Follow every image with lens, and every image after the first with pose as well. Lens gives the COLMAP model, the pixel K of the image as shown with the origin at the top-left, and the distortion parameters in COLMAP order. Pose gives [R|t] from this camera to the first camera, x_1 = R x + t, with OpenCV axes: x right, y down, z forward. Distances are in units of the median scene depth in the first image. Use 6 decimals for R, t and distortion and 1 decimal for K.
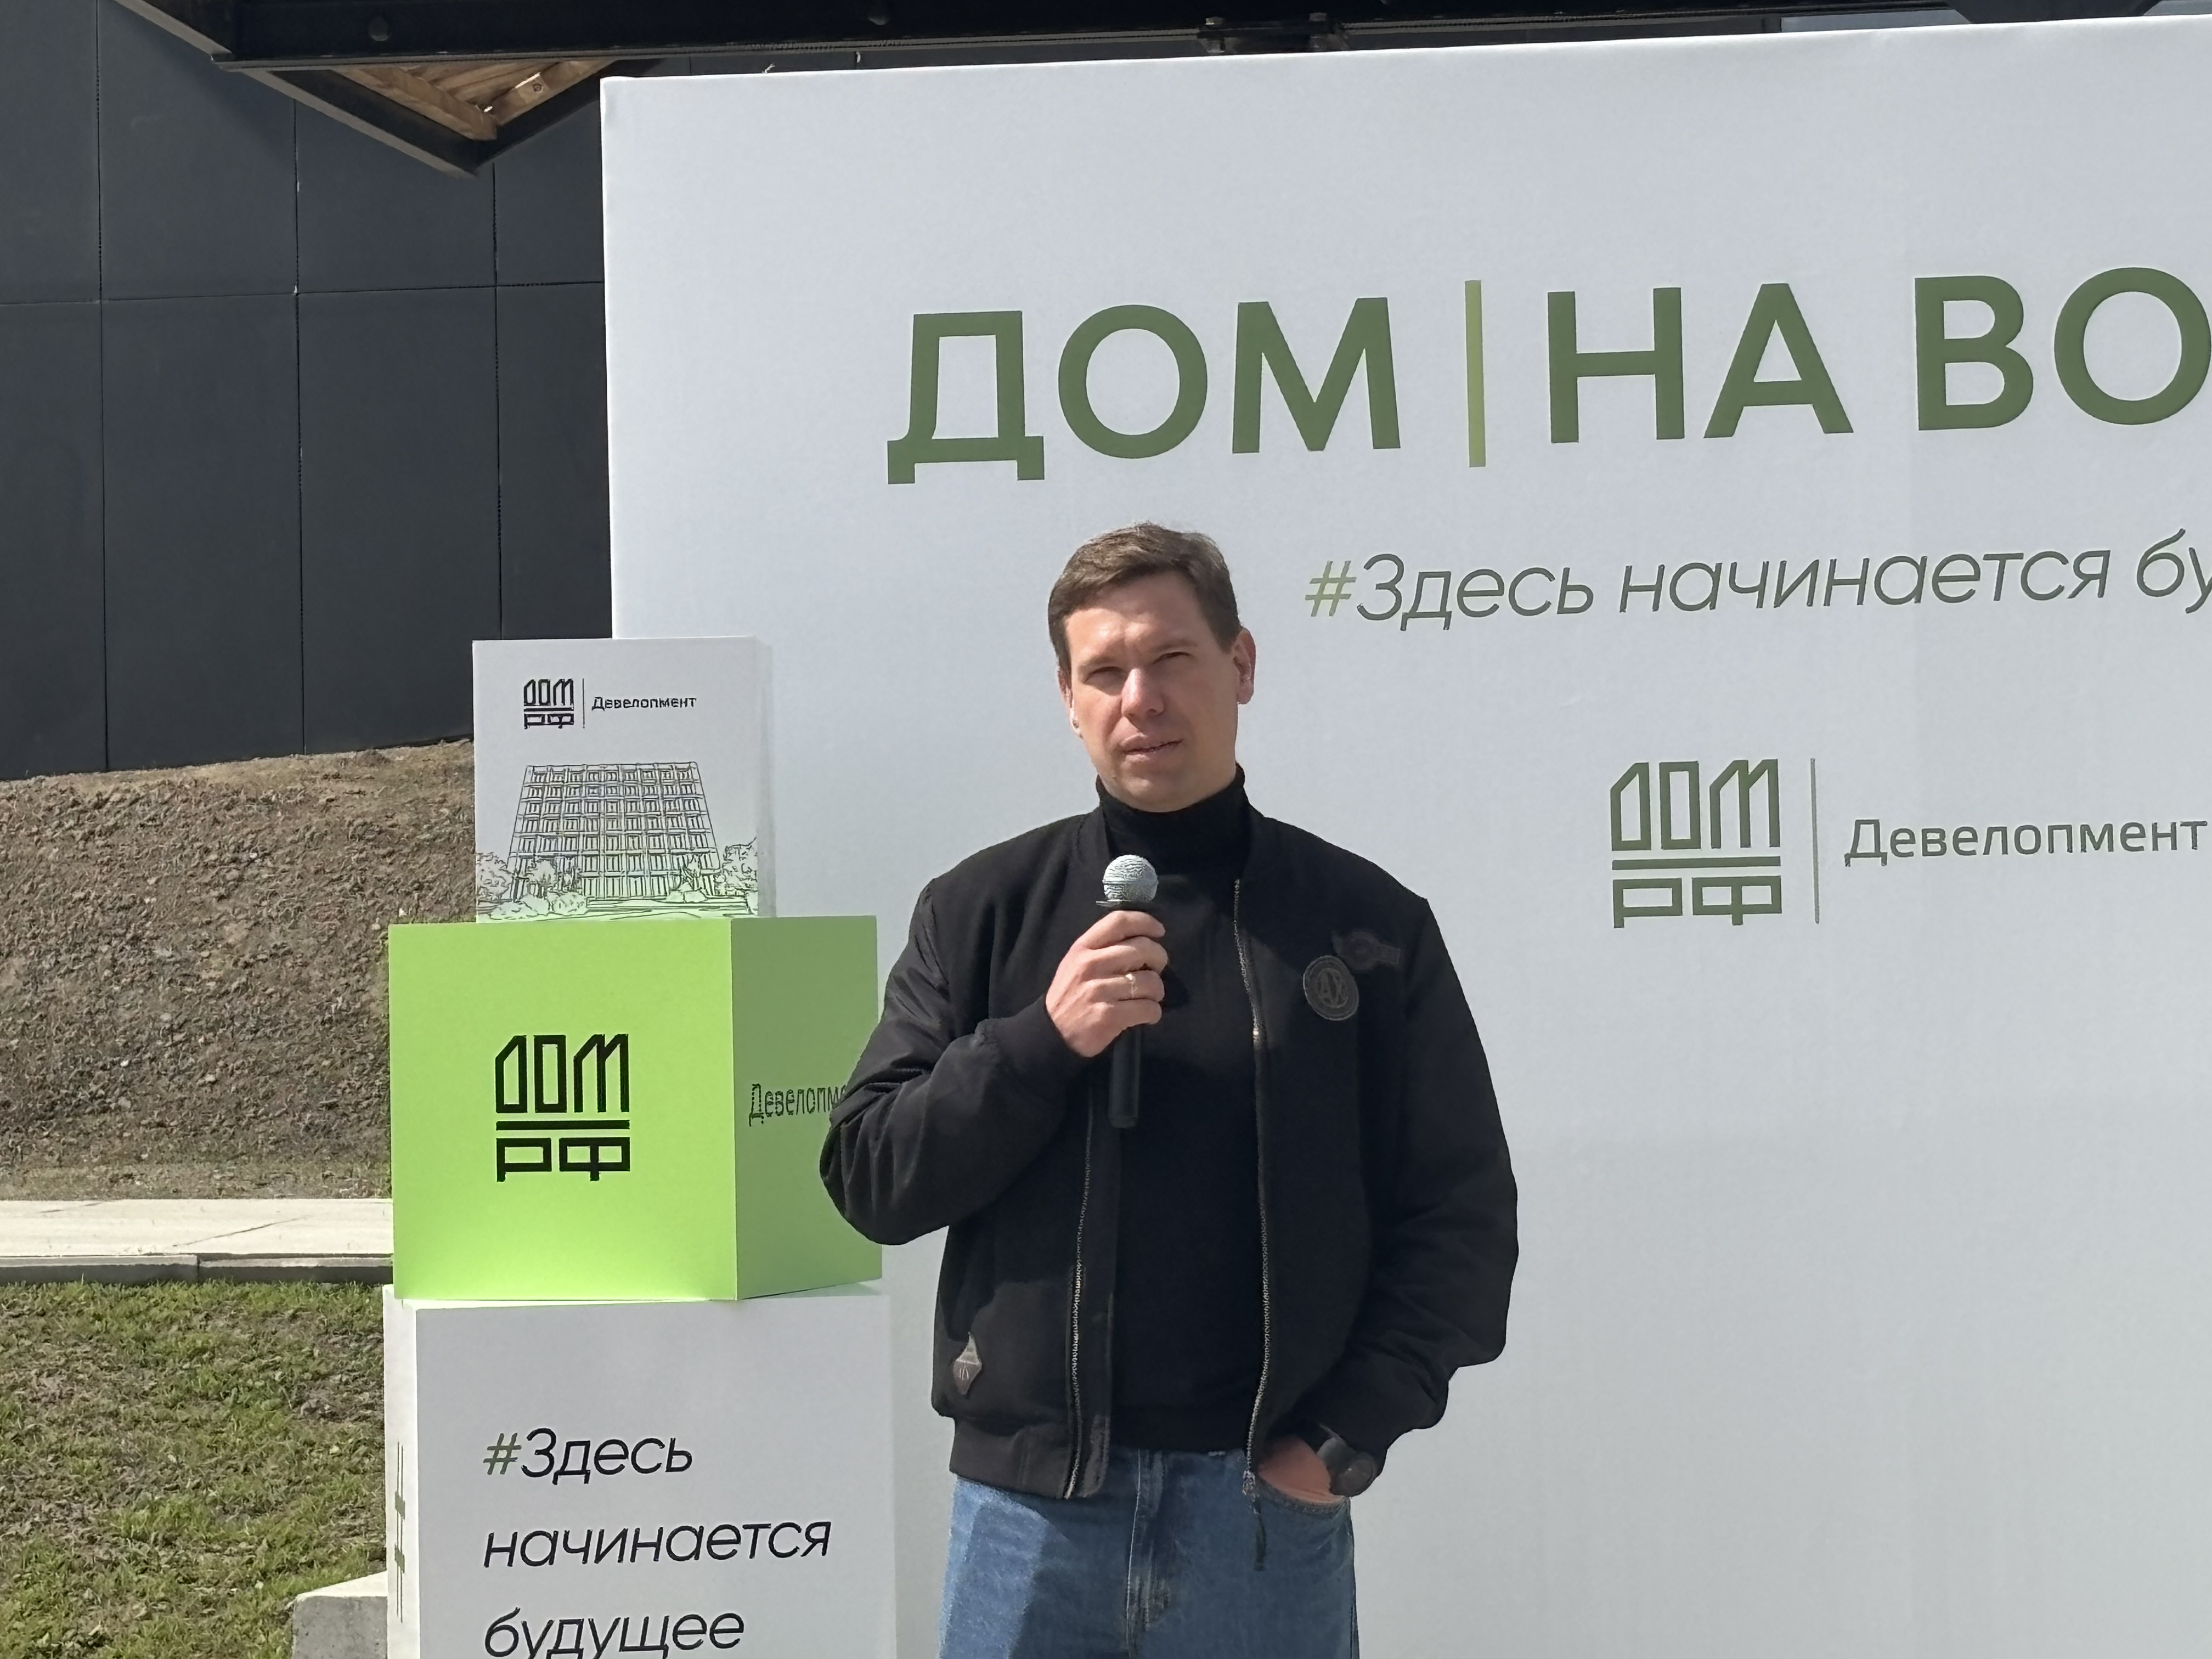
lens RADIAL K [[7309.9, 0, 1022.9], [0, 7309.9, 744.6], [0, 0, 1]] dist [0.311549, -1.461845]
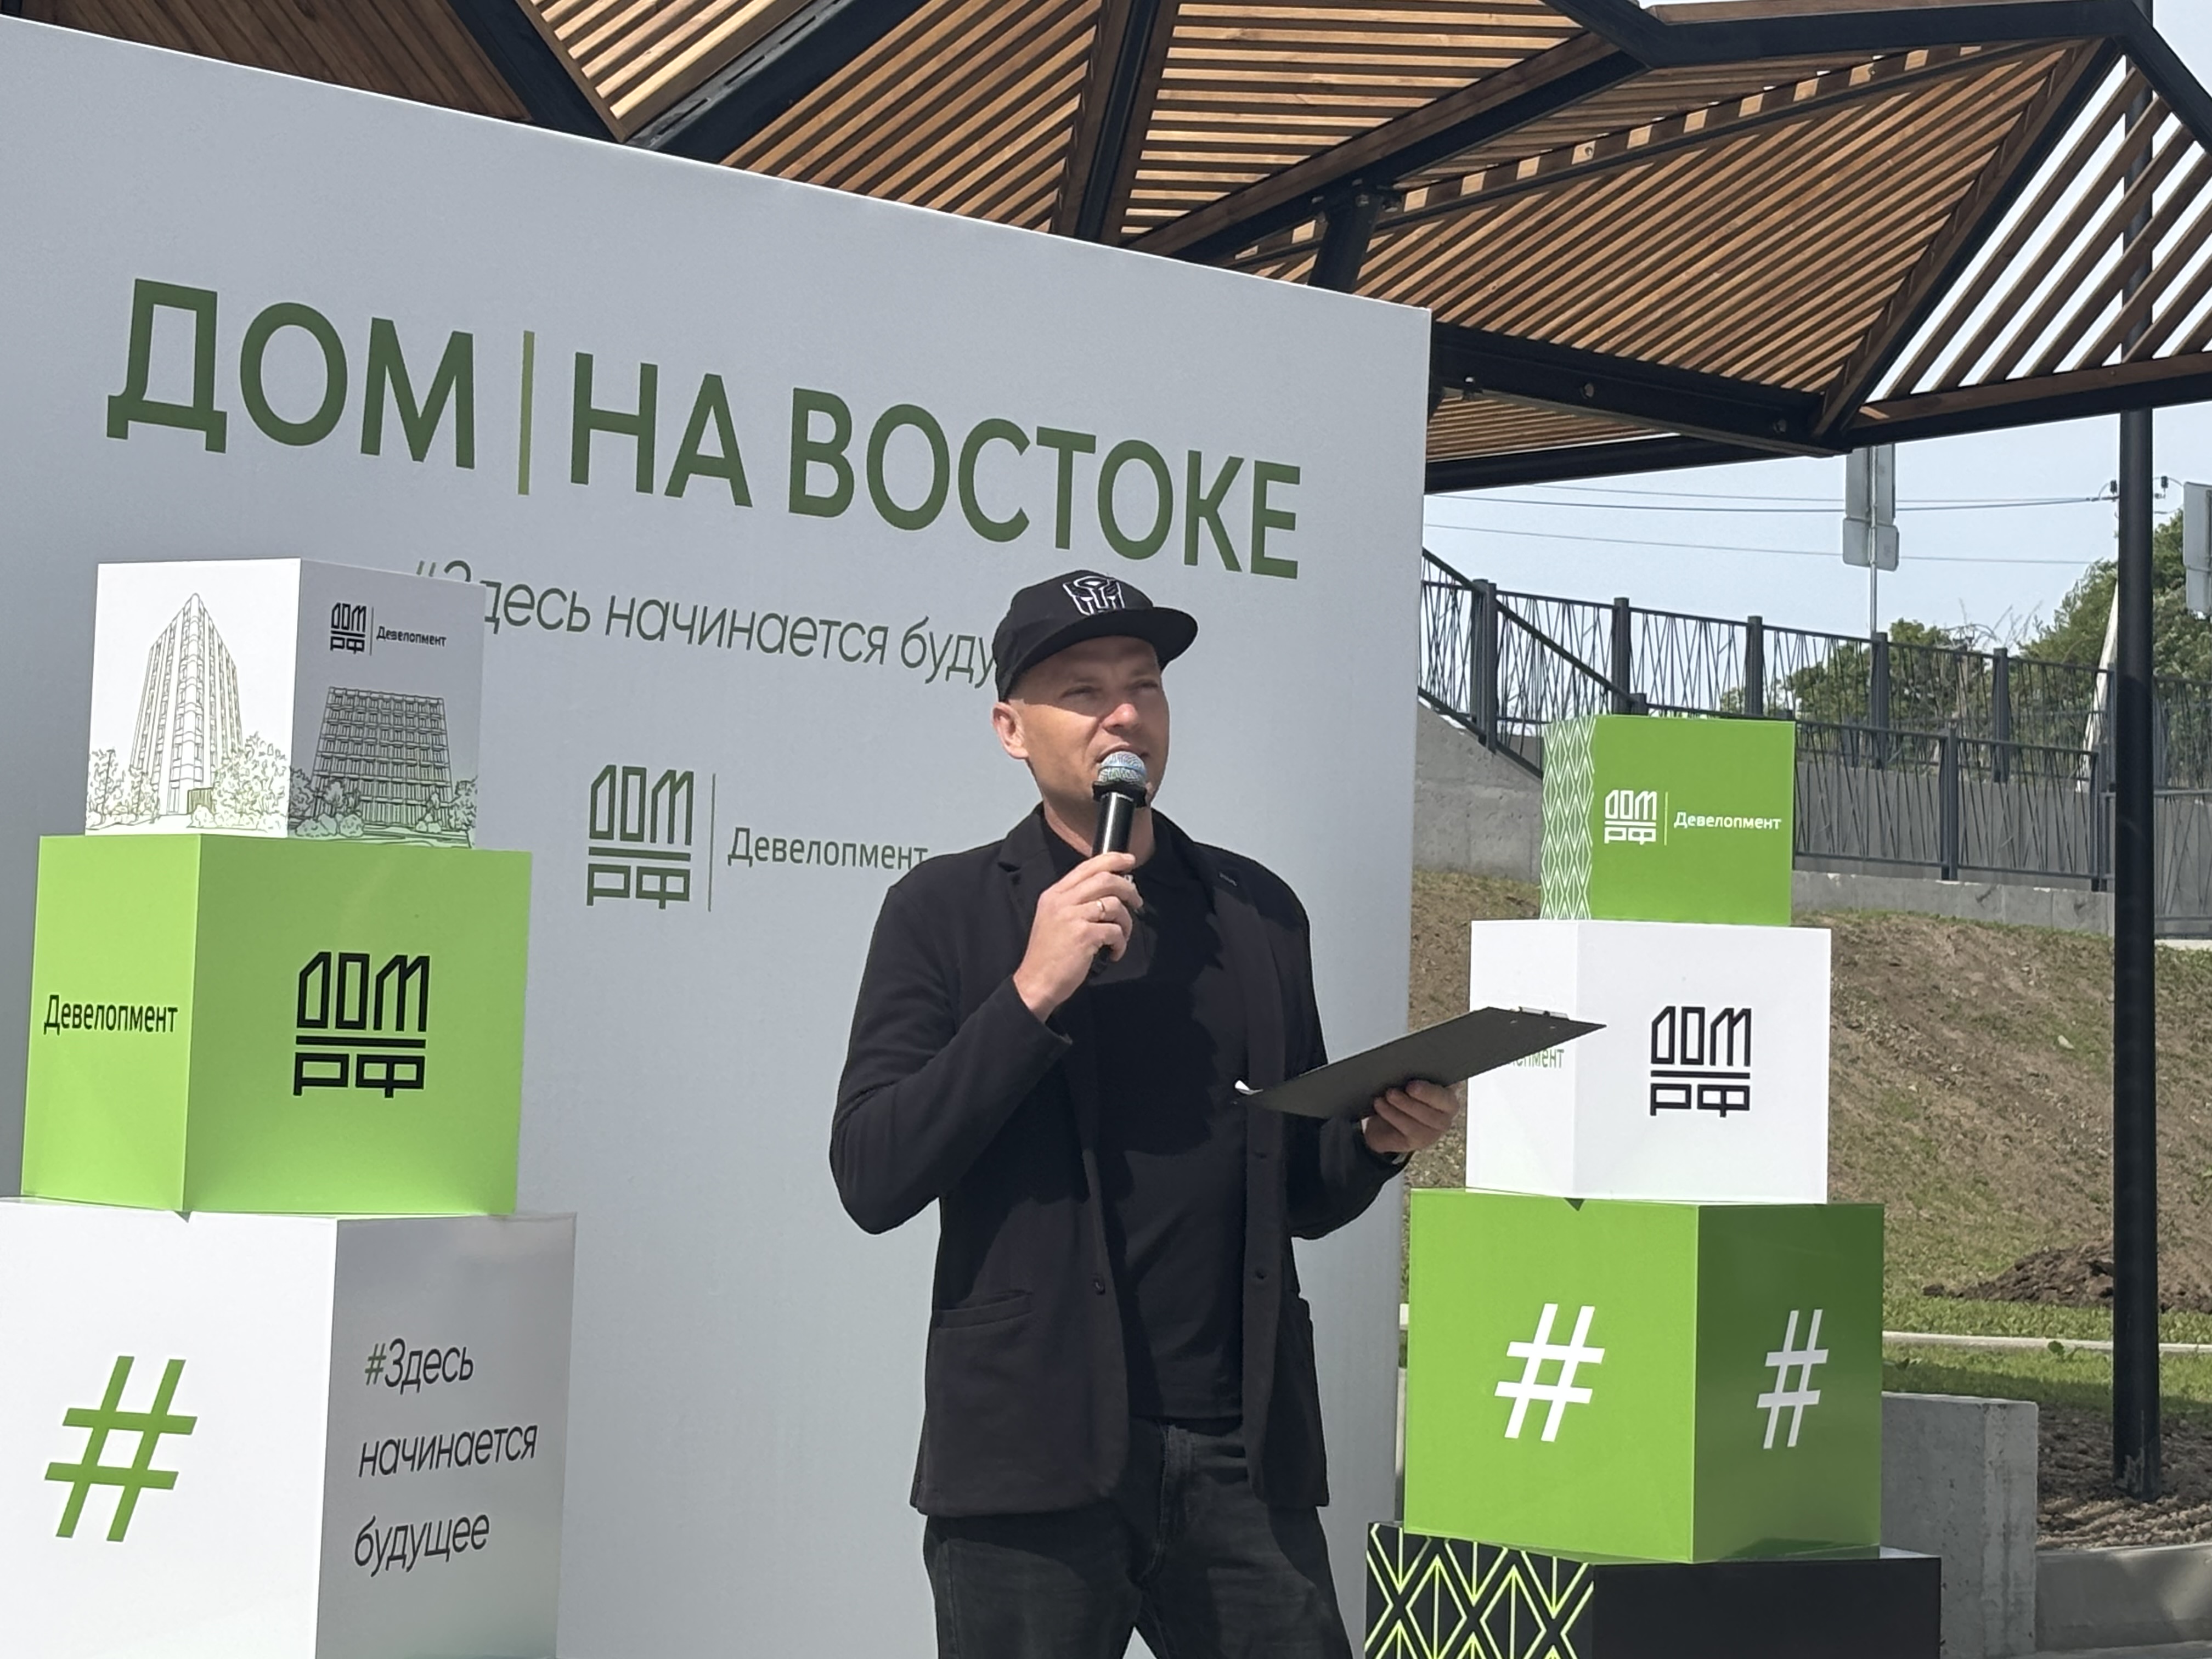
lens RADIAL K [[5359.6, 0, 1115.5], [0, 5359.6, 790.9], [0, 0, 1]] dist [0.284953, -0.424896]
pose [[0.546403, 0.078026, 0.833880, -0.587983], [-0.066518, 0.996549, -0.049661, 0.043958], [-0.834877, -0.028333, 0.549707, 0.464062]]
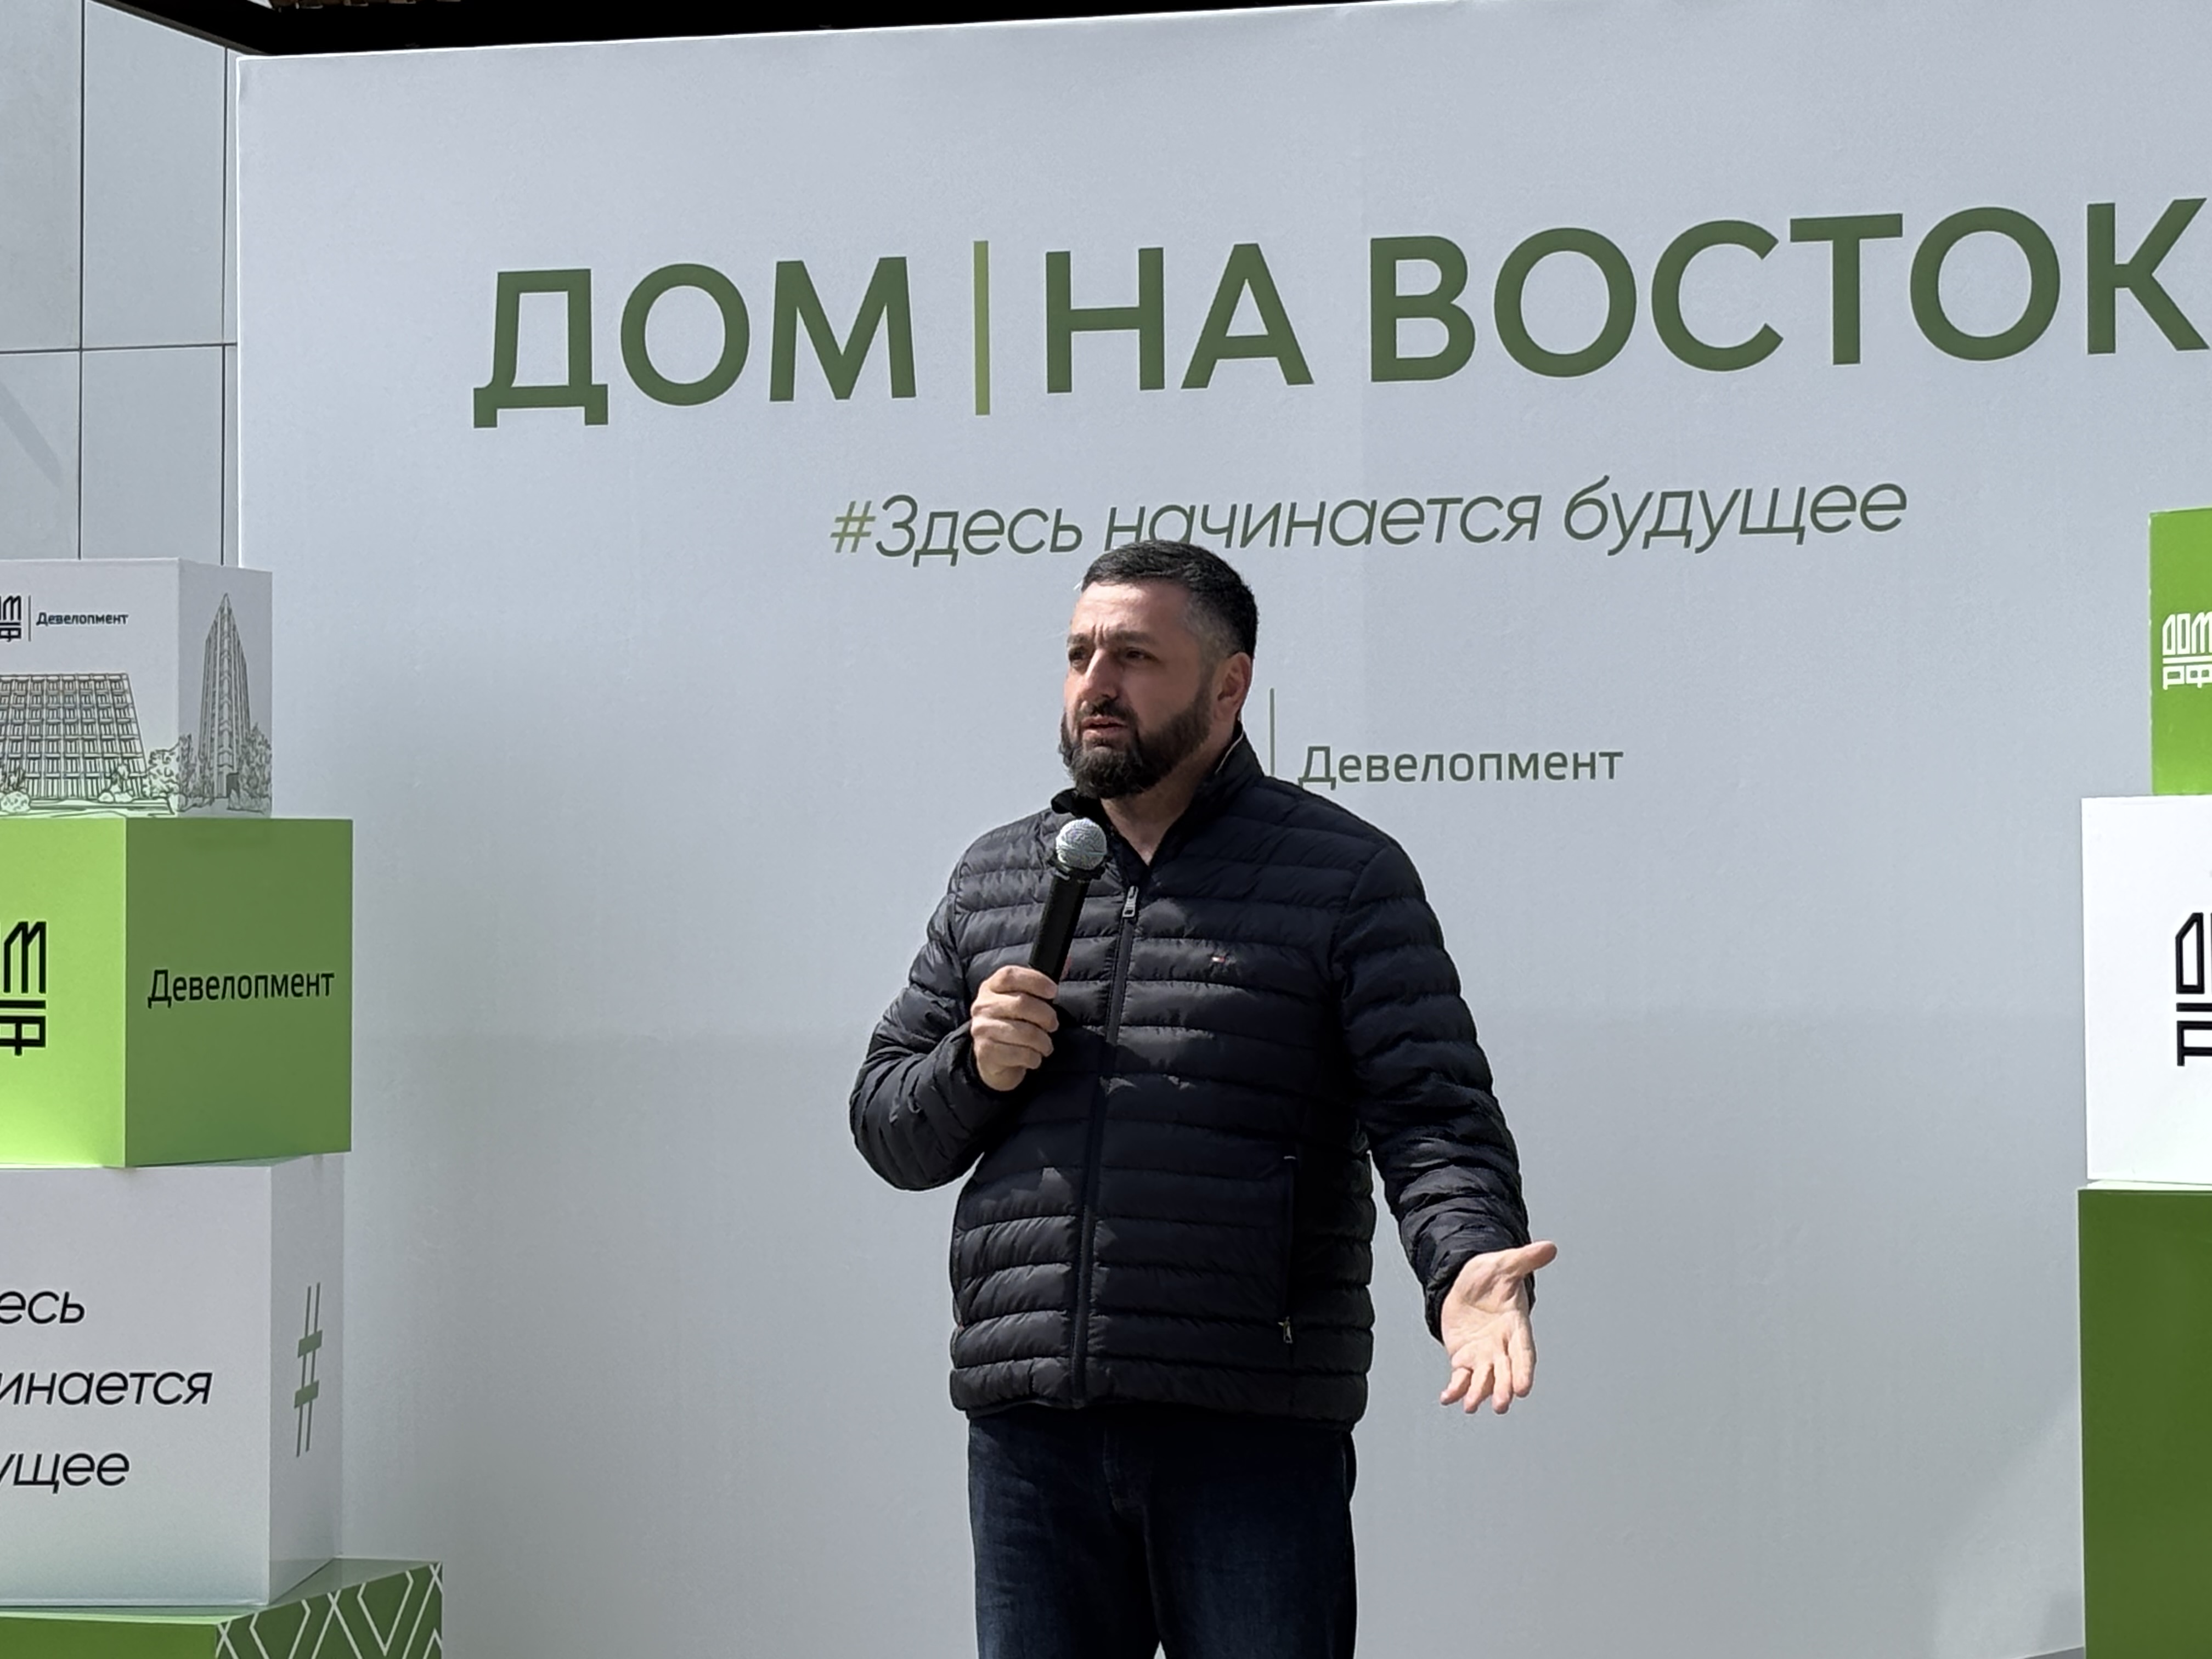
lens RADIAL K [[6017.4, 0, 1106.6], [0, 6017.4, 816.7], [0, 0, 1]] dist [0.316183, -1.484331]
pose [[0.980363, 0.016838, -0.196483, 0.257427], [-0.013450, 0.999737, 0.018568, 0.004583], [0.196744, -0.015560, 0.980331, 0.133496]]
